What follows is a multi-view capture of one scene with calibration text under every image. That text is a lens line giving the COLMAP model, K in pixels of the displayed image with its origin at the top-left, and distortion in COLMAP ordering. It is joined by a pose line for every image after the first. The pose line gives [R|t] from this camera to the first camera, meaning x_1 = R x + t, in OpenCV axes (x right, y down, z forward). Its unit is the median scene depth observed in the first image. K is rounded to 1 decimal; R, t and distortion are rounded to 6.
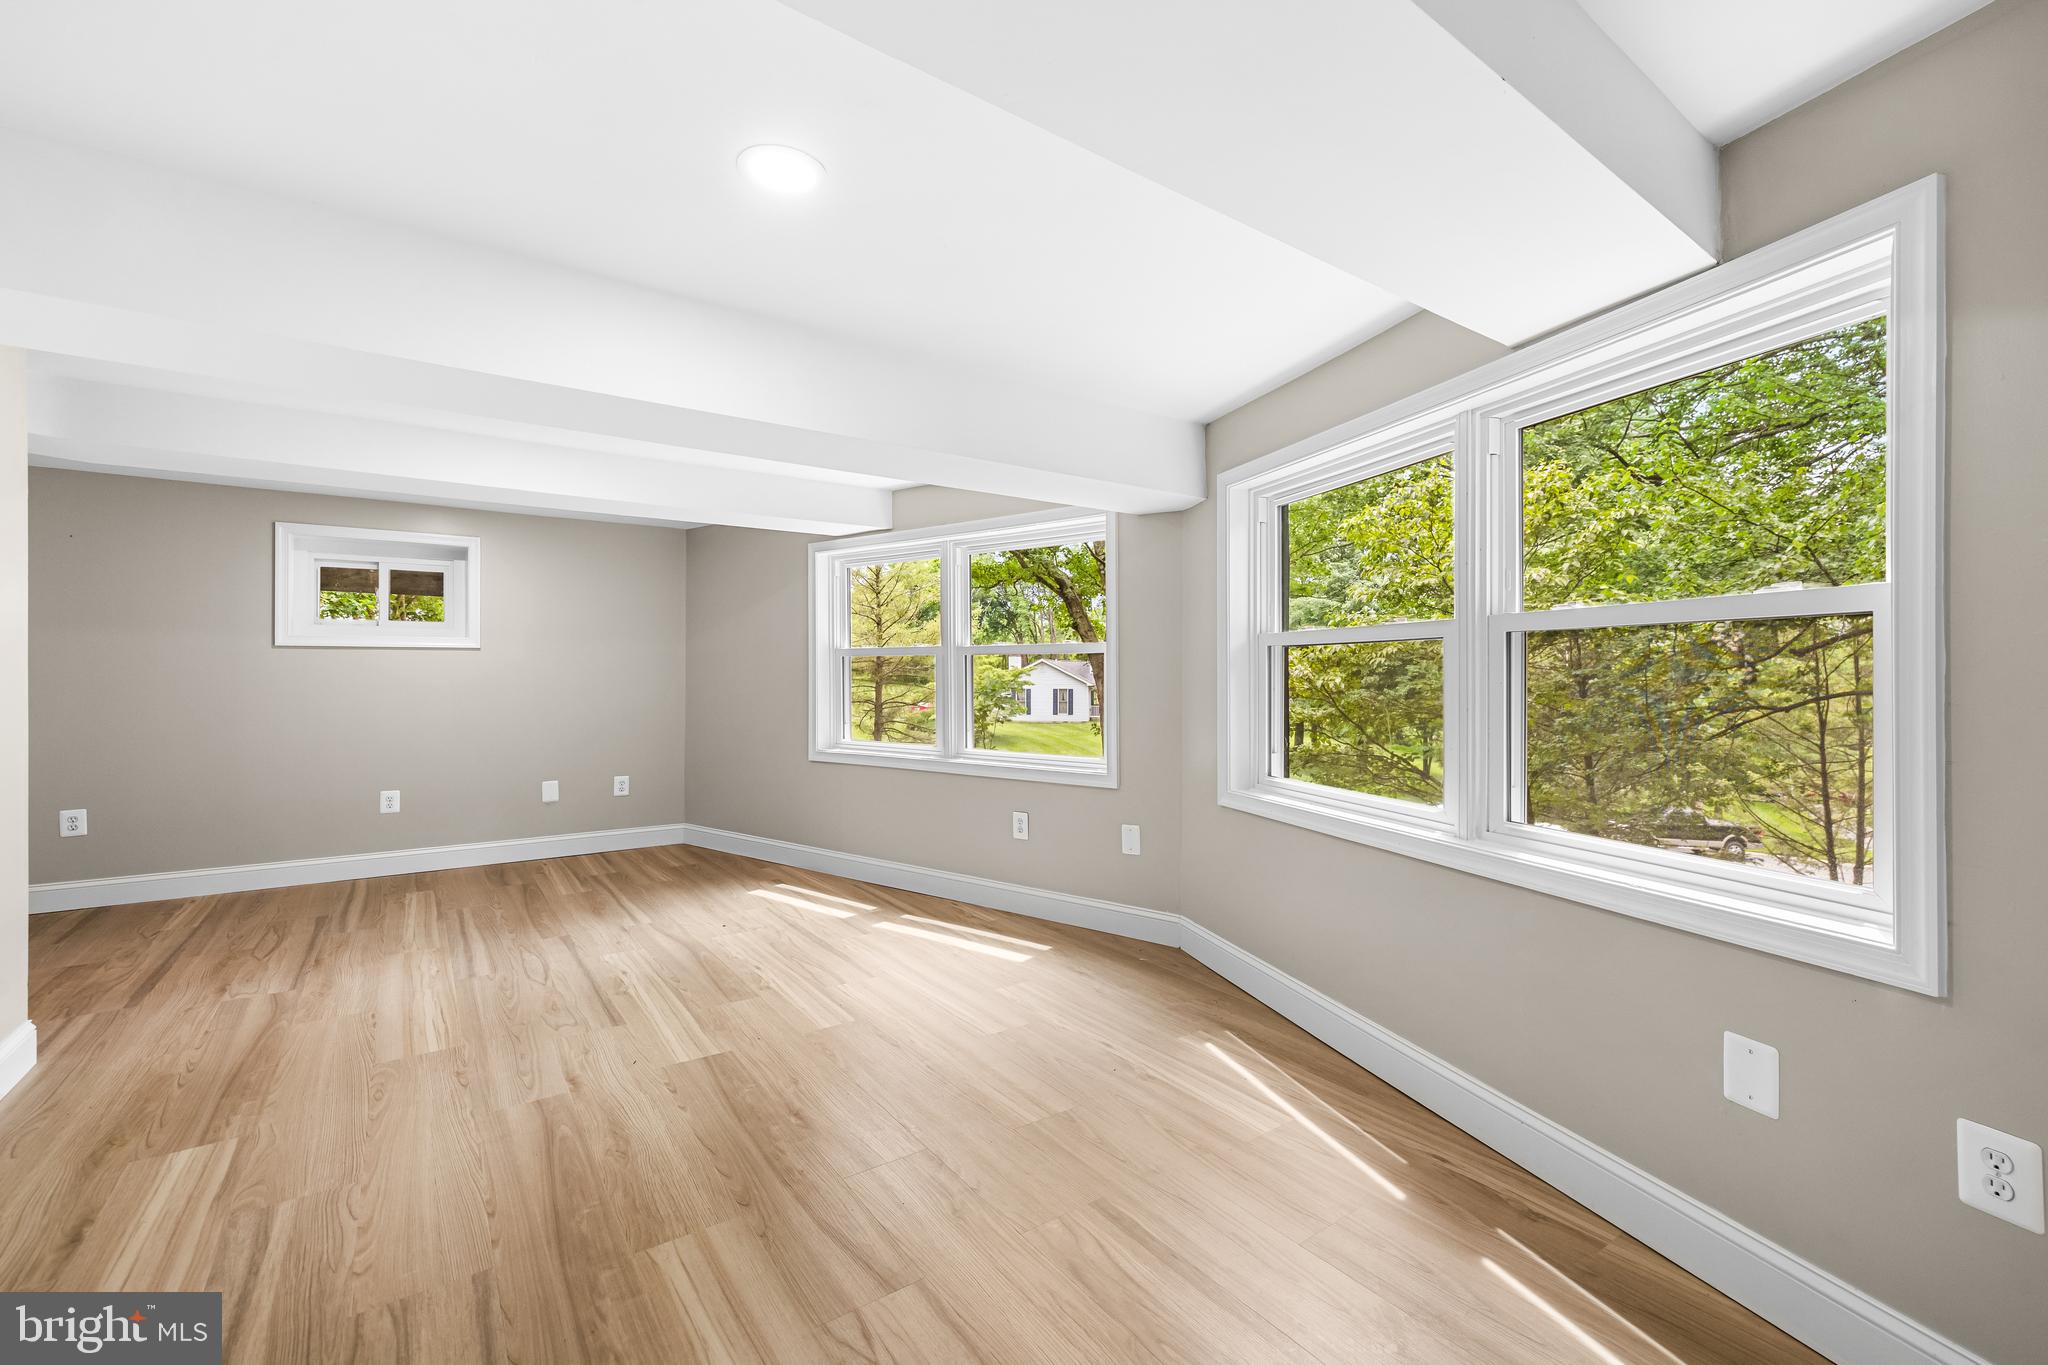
lens RADIAL K [[863.2, 0, 1028.6], [0, 863.2, 679.2], [0, 0, 1]] dist [0.000339, 0.000602]
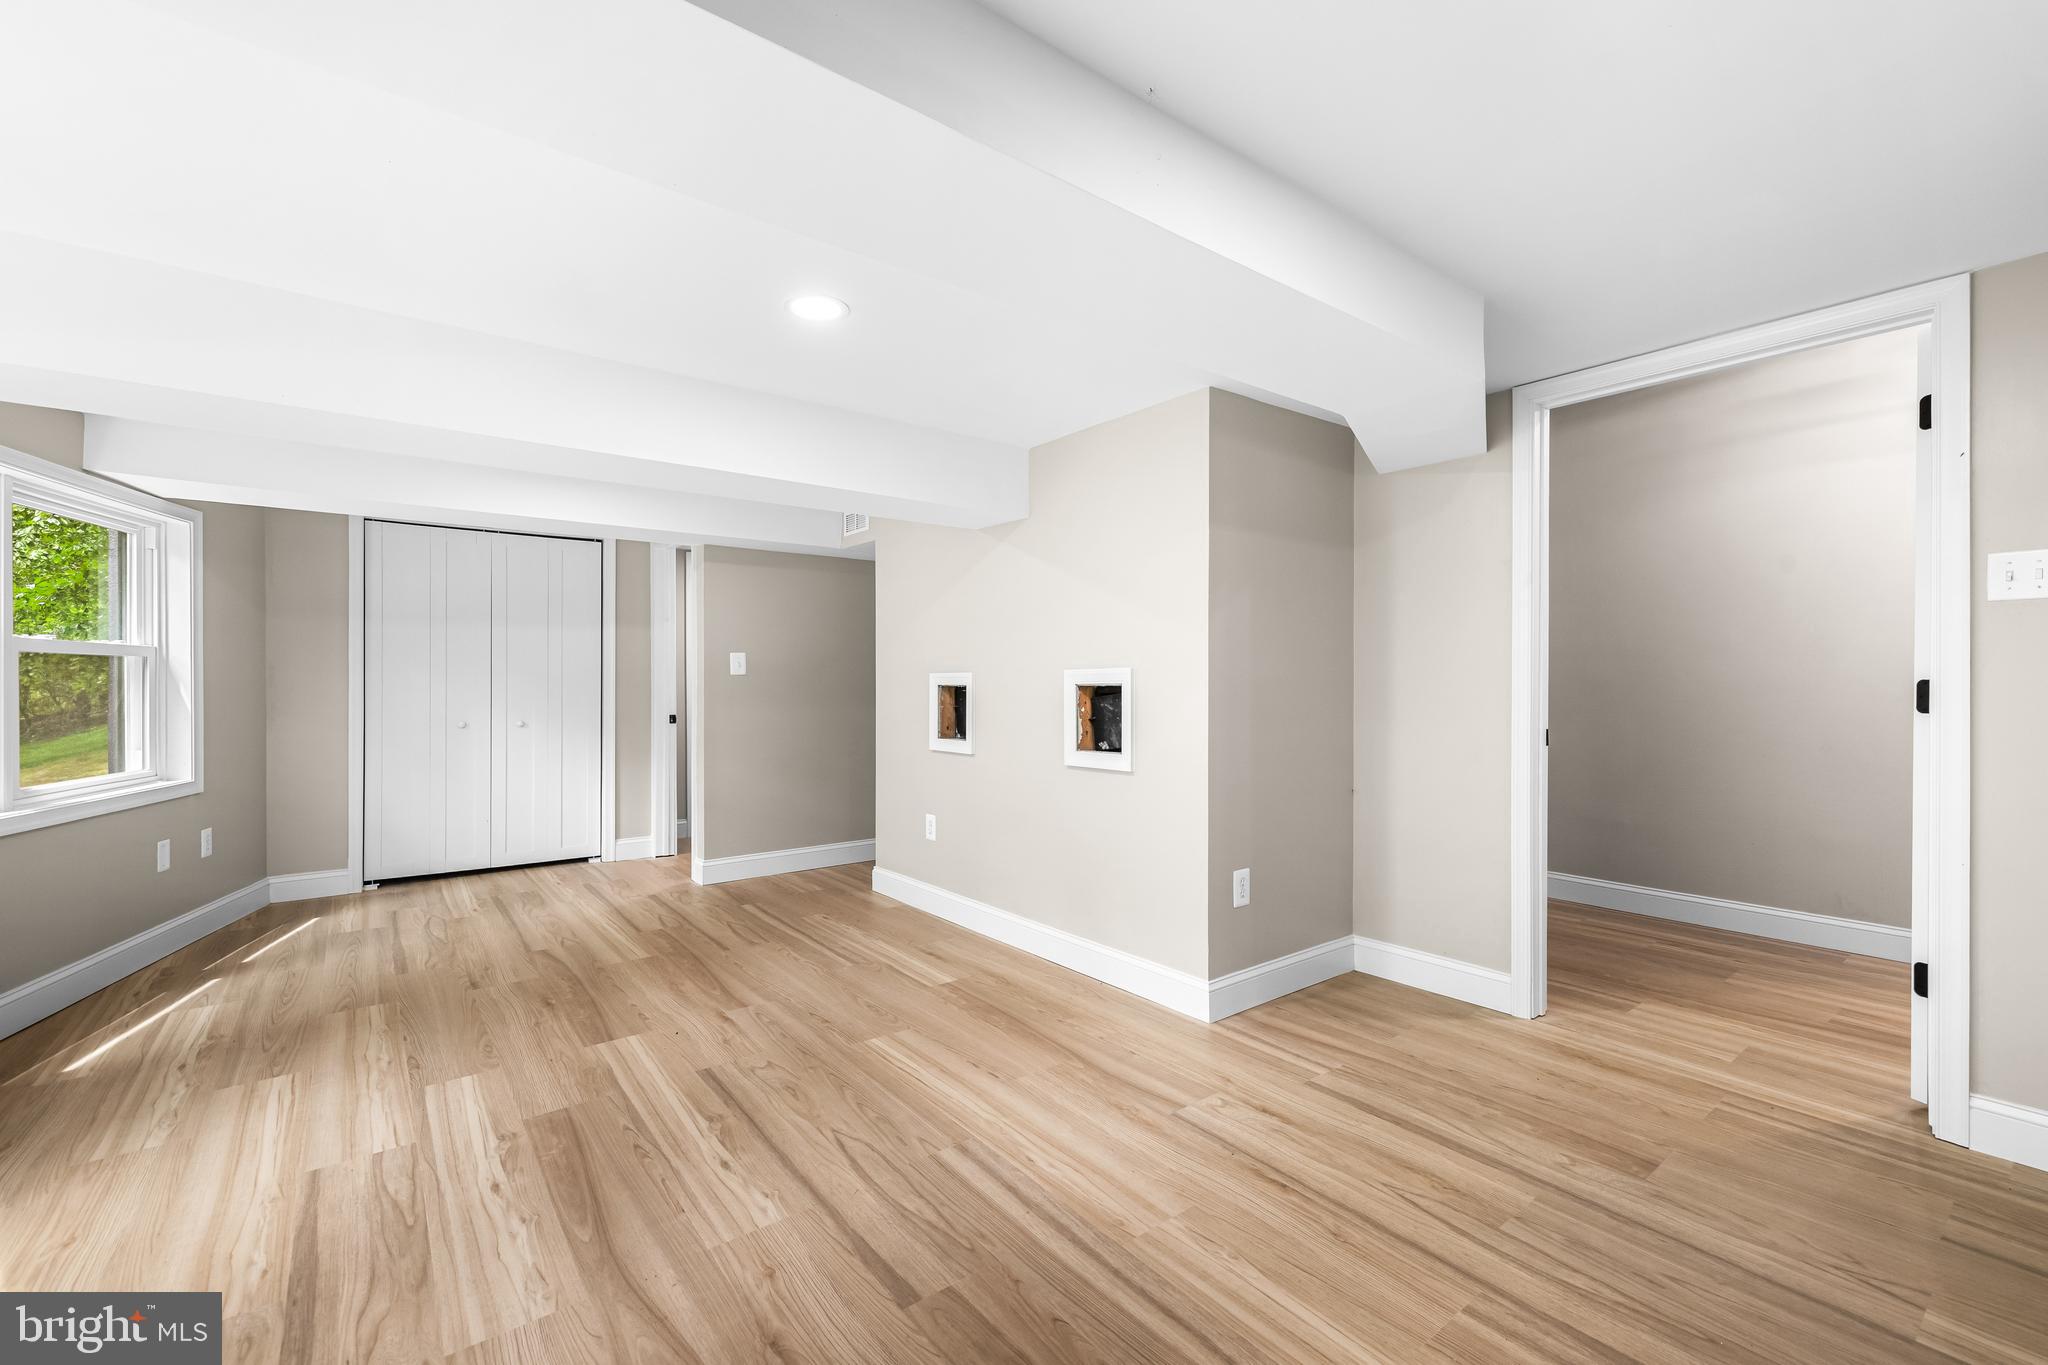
lens RADIAL K [[863.2, 0, 1029.7], [0, 863.2, 685.5], [0, 0, 1]] dist [0.000339, 0.000602]
pose [[-0.999206, -0.001239, -0.039827, -0.794531], [-0.001449, 0.999985, 0.005251, -0.006824], [0.039820, 0.005304, -0.999193, 1.952045]]
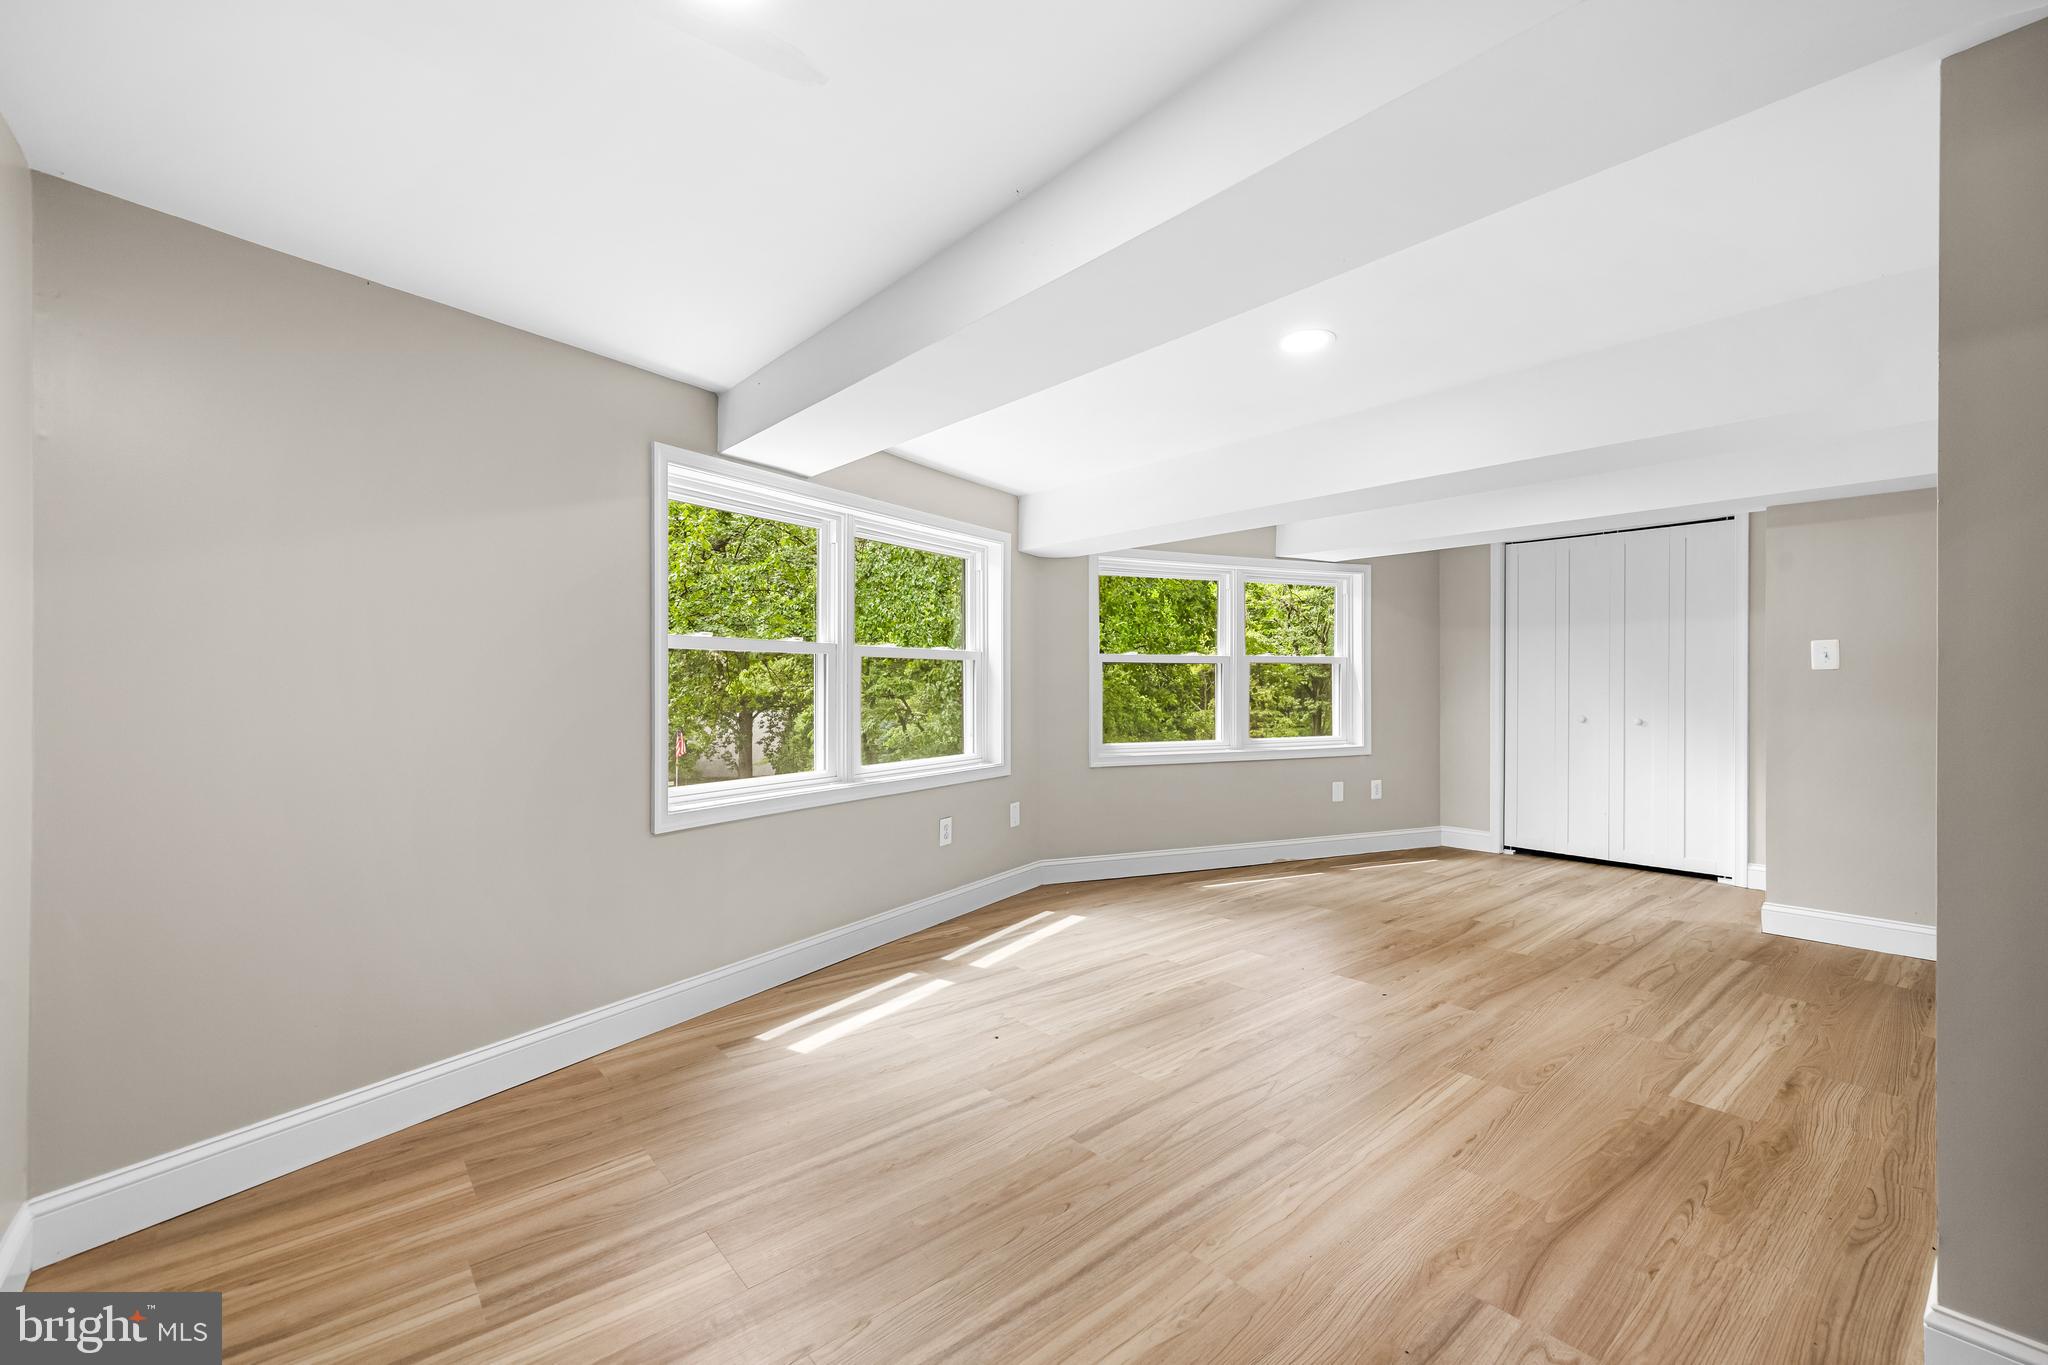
lens RADIAL K [[863.2, 0, 1027.2], [0, 863.2, 680.7], [0, 0, 1]] dist [0.000339, 0.000602]
pose [[-0.080187, -0.001579, 0.996779, -1.514969], [0.003785, 0.999991, 0.001889, -0.008816], [-0.996773, 0.003925, -0.080181, 1.479440]]
